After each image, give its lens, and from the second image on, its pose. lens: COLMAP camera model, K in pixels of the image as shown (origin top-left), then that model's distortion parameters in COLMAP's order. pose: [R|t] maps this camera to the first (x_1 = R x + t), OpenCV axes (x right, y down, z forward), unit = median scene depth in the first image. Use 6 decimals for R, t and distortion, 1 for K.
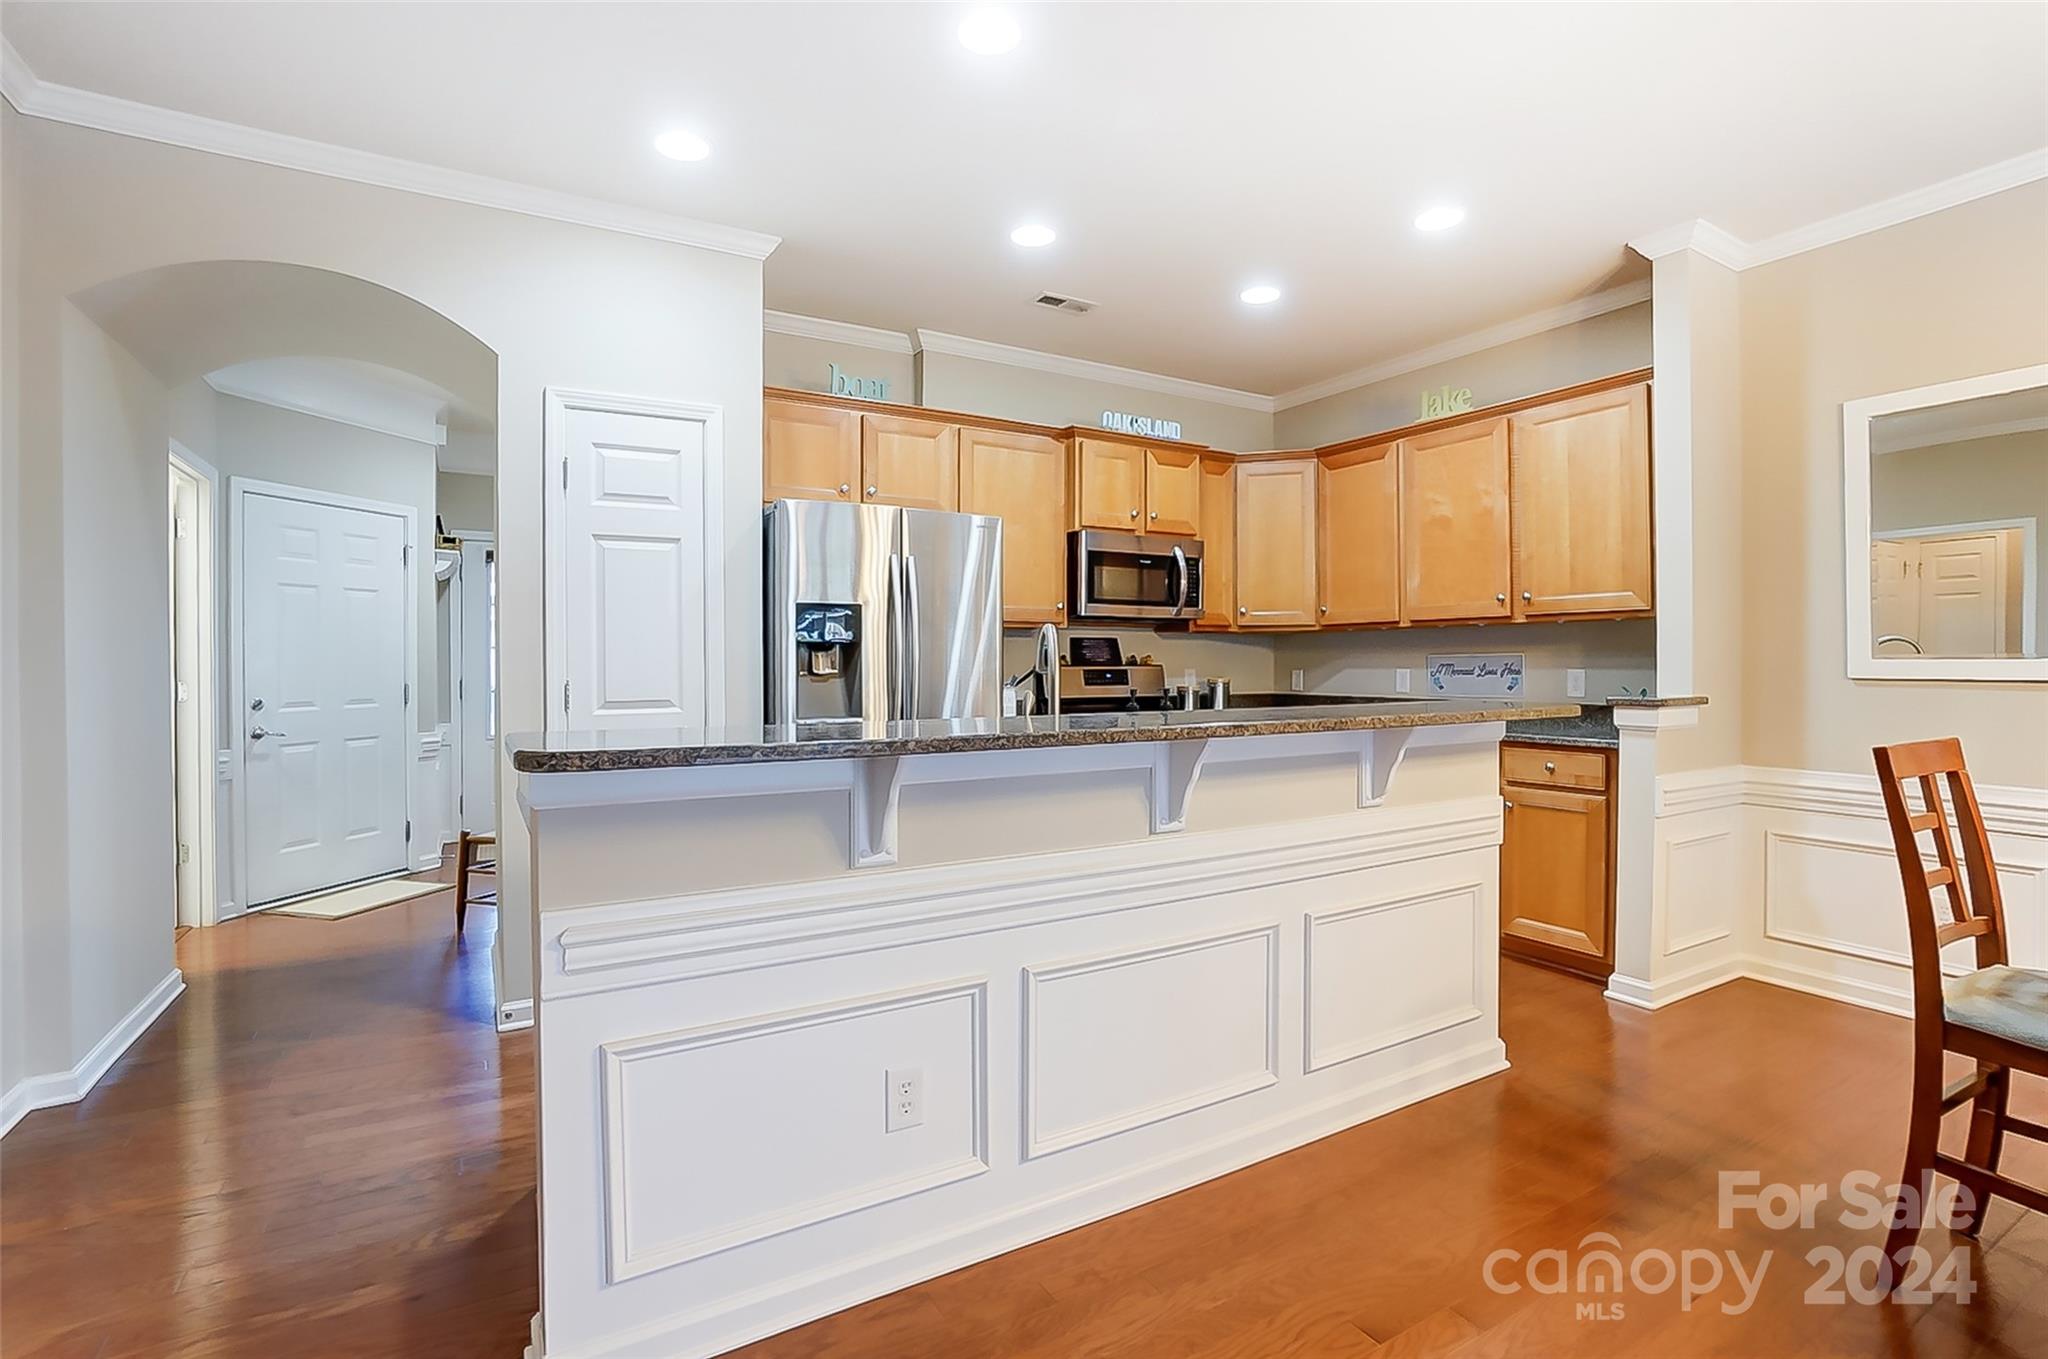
lens RADIAL K [[946.5, 0, 1010.6], [0, 946.5, 657.4], [0, 0, 1]] dist [-0.070606, 0.027058]
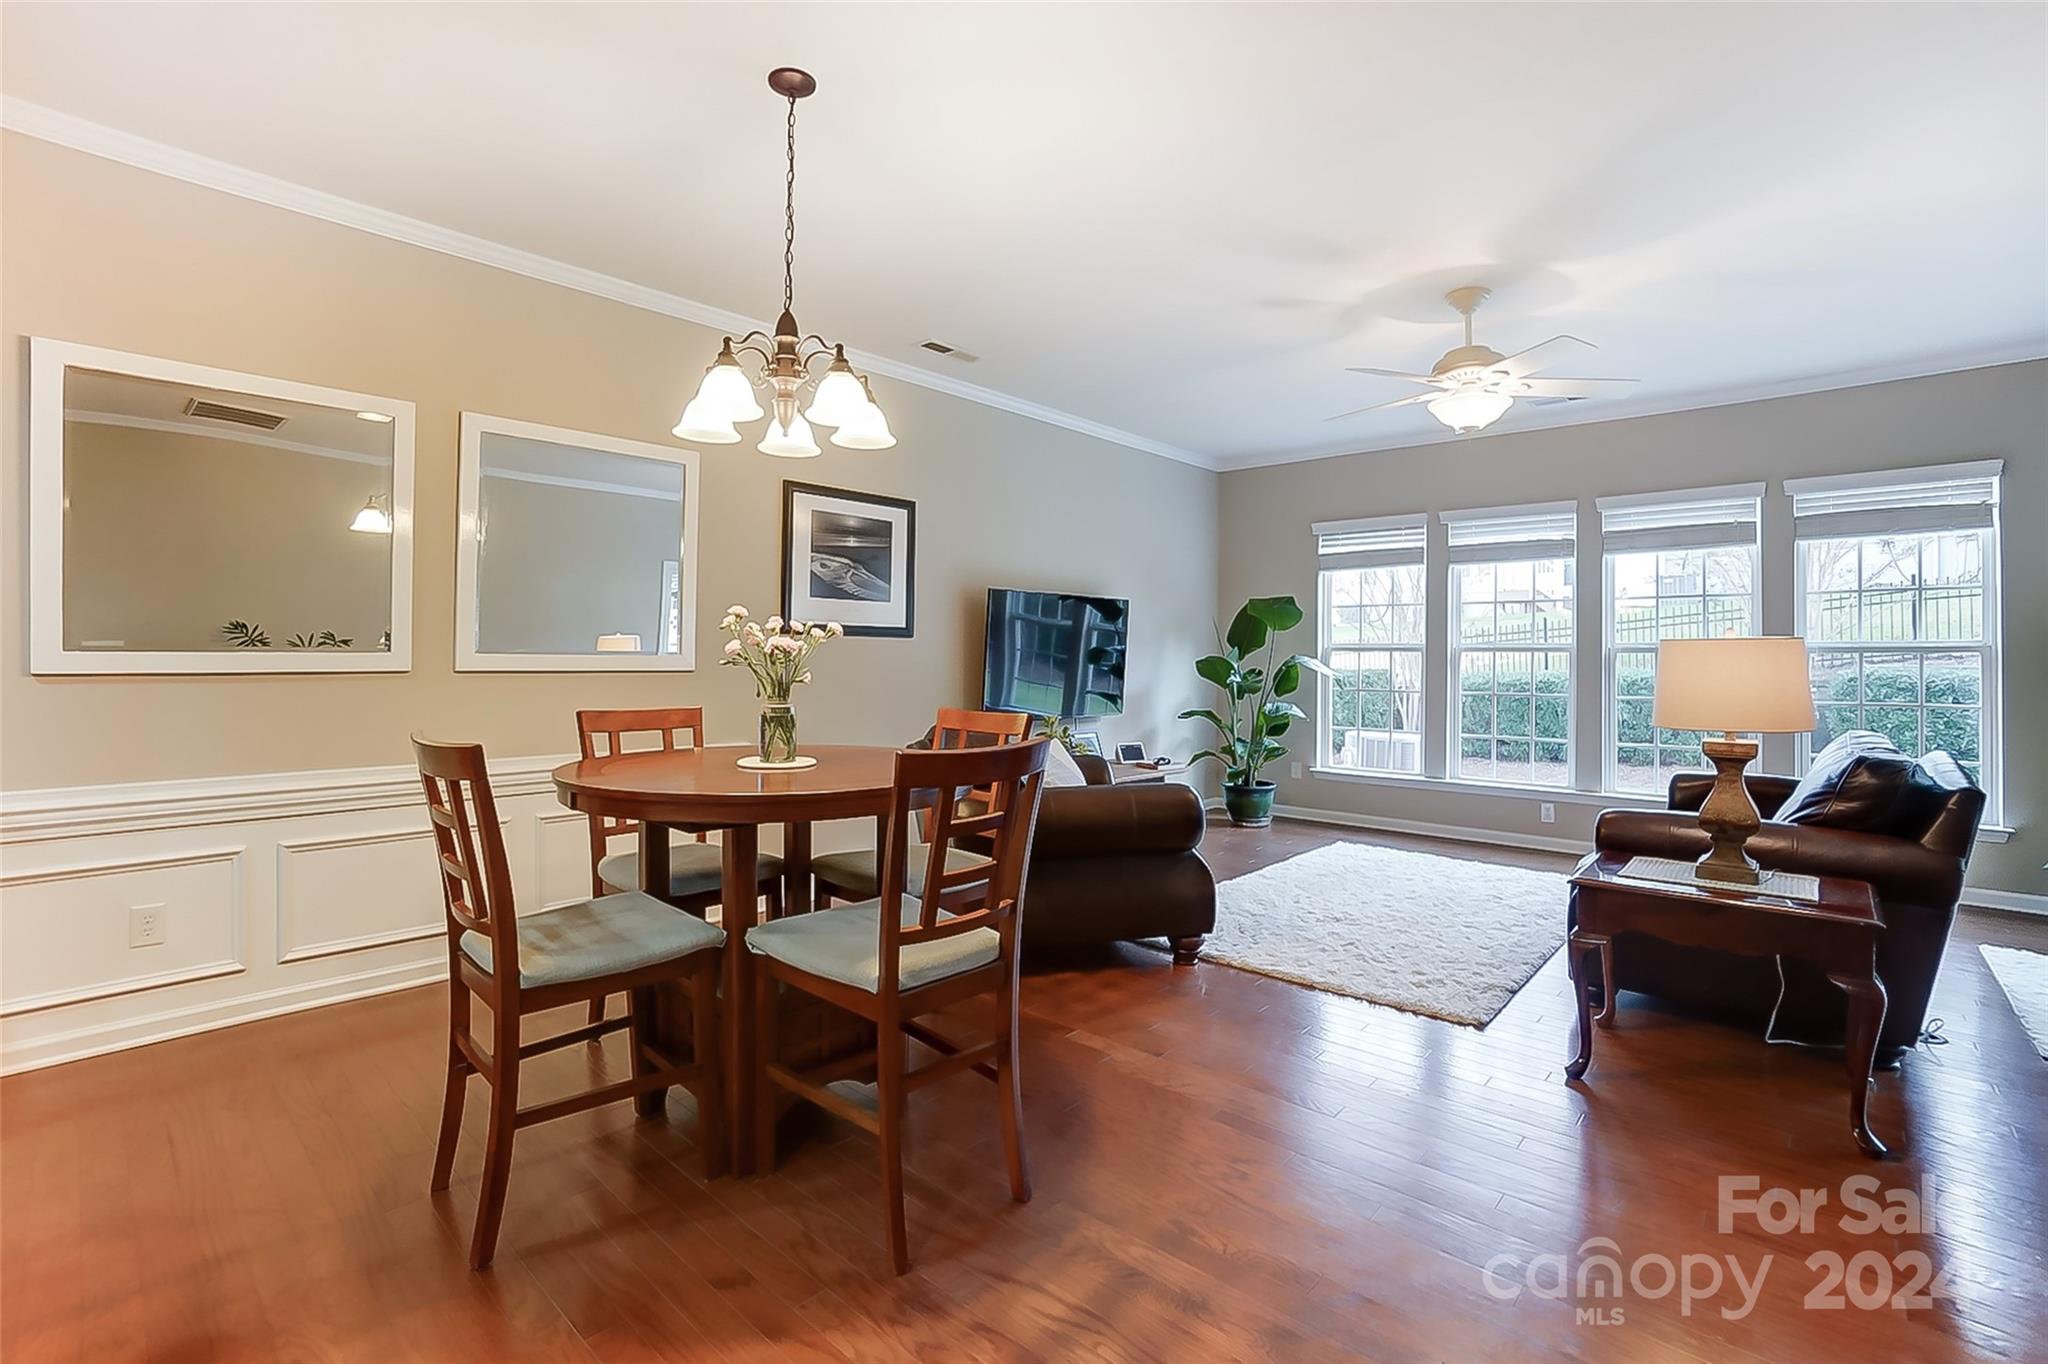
lens RADIAL K [[929.0, 0, 1016.8], [0, 929.0, 655.1], [0, 0, 1]] dist [-0.049025, 0.014521]
pose [[-0.302268, -0.002266, 0.953220, -0.074955], [-0.012212, 0.999924, -0.001496, -0.002419], [-0.953145, -0.012093, -0.302273, 0.283781]]
